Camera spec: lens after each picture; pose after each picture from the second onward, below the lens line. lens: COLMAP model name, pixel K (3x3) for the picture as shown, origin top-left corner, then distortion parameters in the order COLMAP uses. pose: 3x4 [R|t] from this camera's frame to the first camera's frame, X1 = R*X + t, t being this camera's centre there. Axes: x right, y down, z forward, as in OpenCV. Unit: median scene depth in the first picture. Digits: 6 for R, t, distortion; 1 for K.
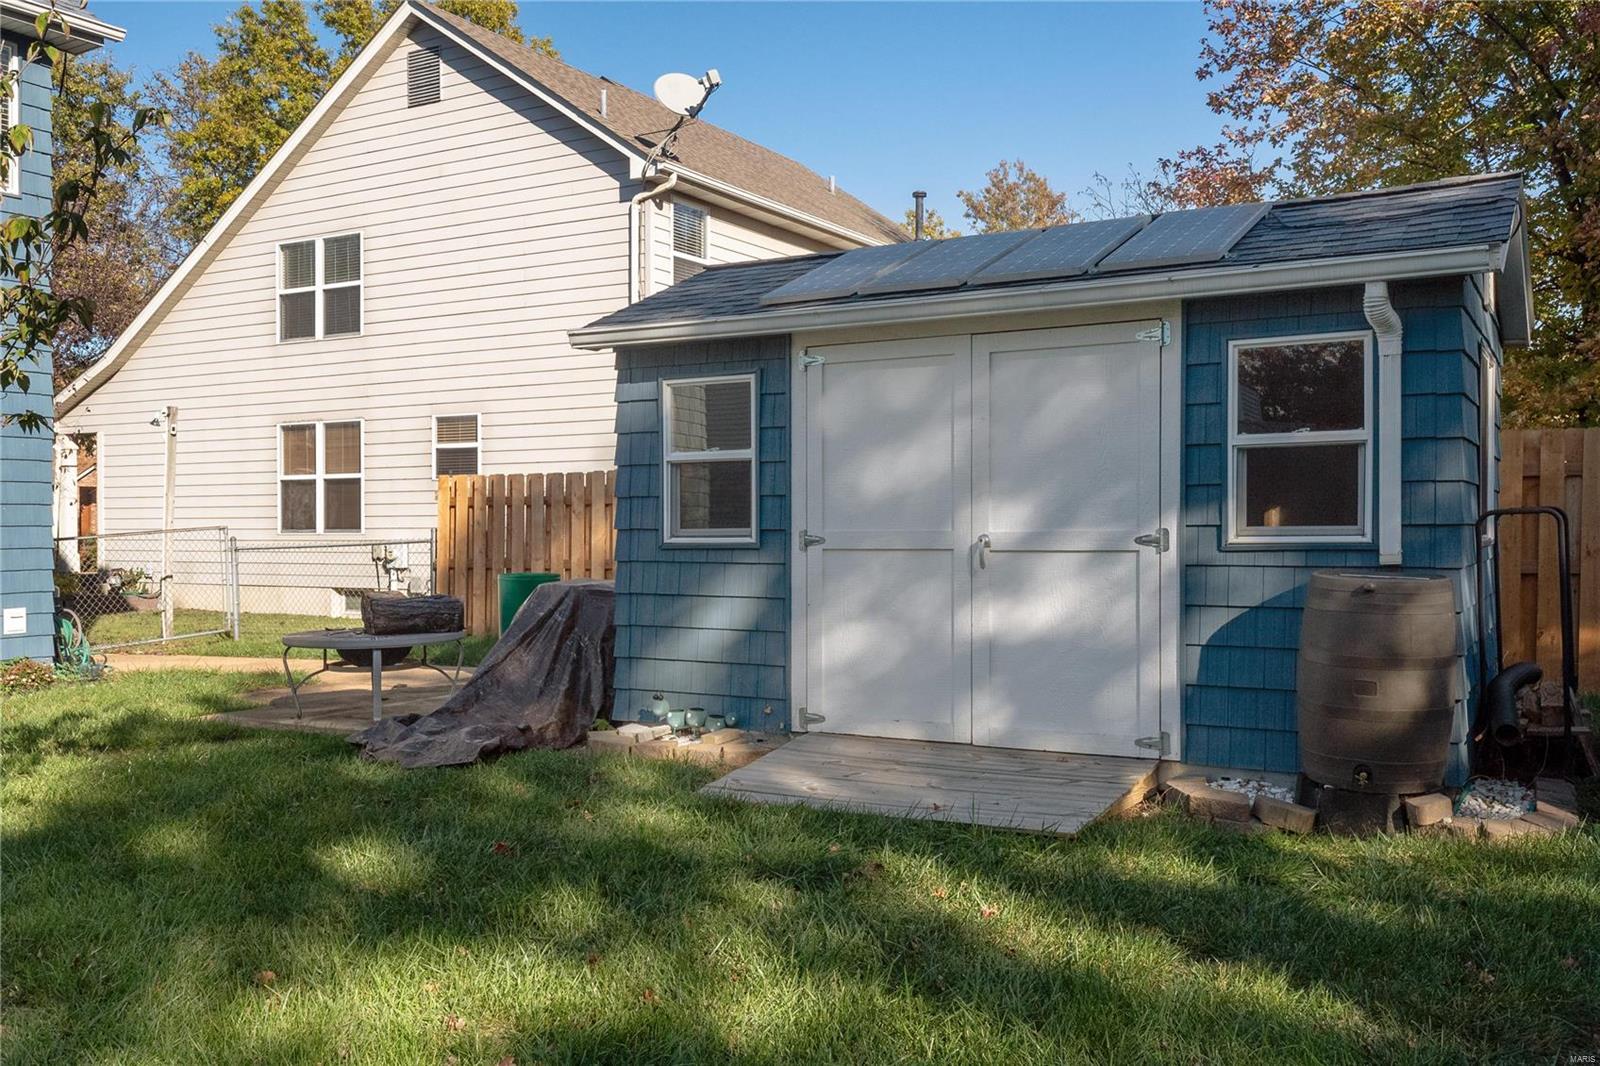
lens RADIAL K [[1483.1, 0, 800.7], [0, 1483.1, 494.6], [0, 0, 1]] dist [-0.001463, 0.005425]
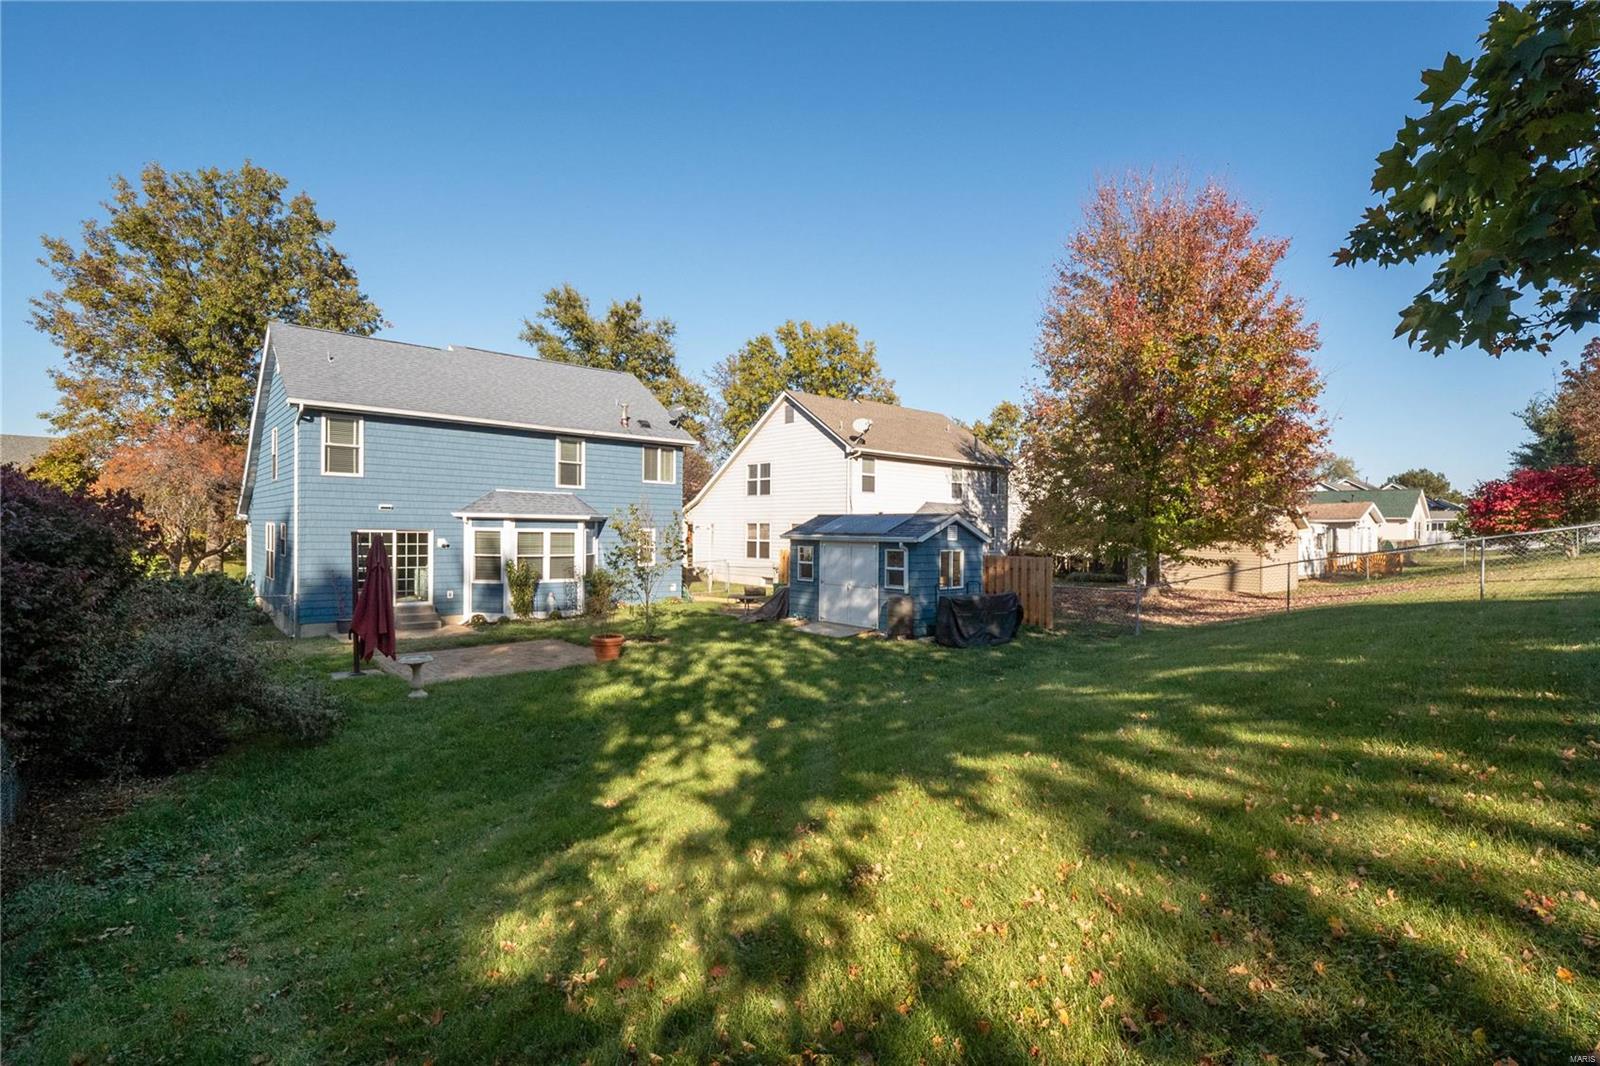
lens RADIAL K [[744.6, 0, 800.0], [0, 744.6, 533.0], [0, 0, 1]] dist [-0.000798, -0.000177]
pose [[0.952858, 0.020432, -0.302729, 0.267598], [-0.013893, 0.999622, 0.023740, -0.074247], [0.303100, -0.018415, 0.952781, -0.534135]]
